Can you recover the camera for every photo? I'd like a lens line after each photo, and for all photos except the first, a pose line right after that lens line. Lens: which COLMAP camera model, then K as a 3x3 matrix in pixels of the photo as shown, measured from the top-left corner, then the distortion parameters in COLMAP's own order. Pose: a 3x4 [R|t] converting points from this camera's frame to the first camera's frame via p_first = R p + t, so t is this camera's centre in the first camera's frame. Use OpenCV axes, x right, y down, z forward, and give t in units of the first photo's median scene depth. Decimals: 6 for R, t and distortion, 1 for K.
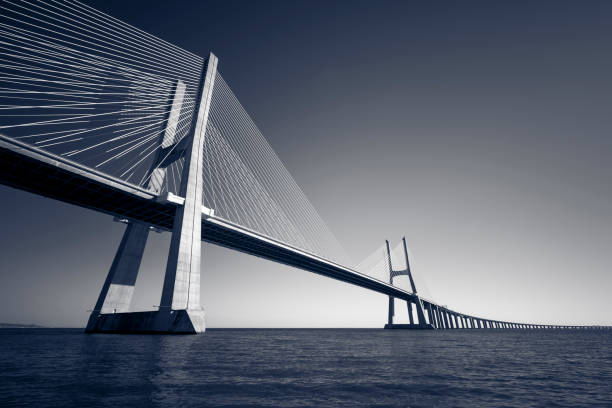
lens RADIAL K [[283.9, 0, 309.9], [0, 283.9, 203.0], [0, 0, 1]] dist [0.010575, -0.000459]
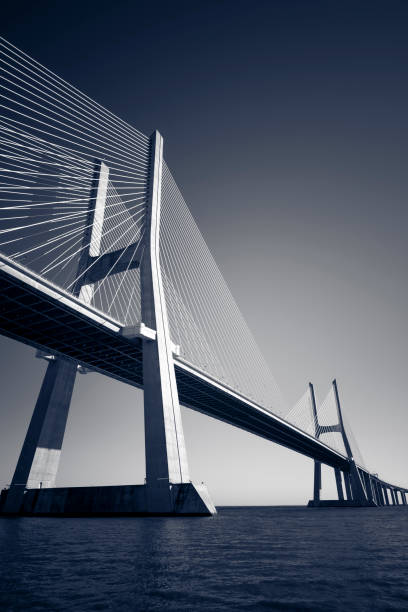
lens RADIAL K [[408.4, 0, 207.8], [0, 408.4, 311.5], [0, 0, 1]] dist [0.014662, 0.000396]
pose [[0.993384, 0.041199, 0.107200, -0.369510], [-0.037993, 0.998773, -0.031778, -0.034606], [-0.108378, 0.027495, 0.993729, -0.069136]]
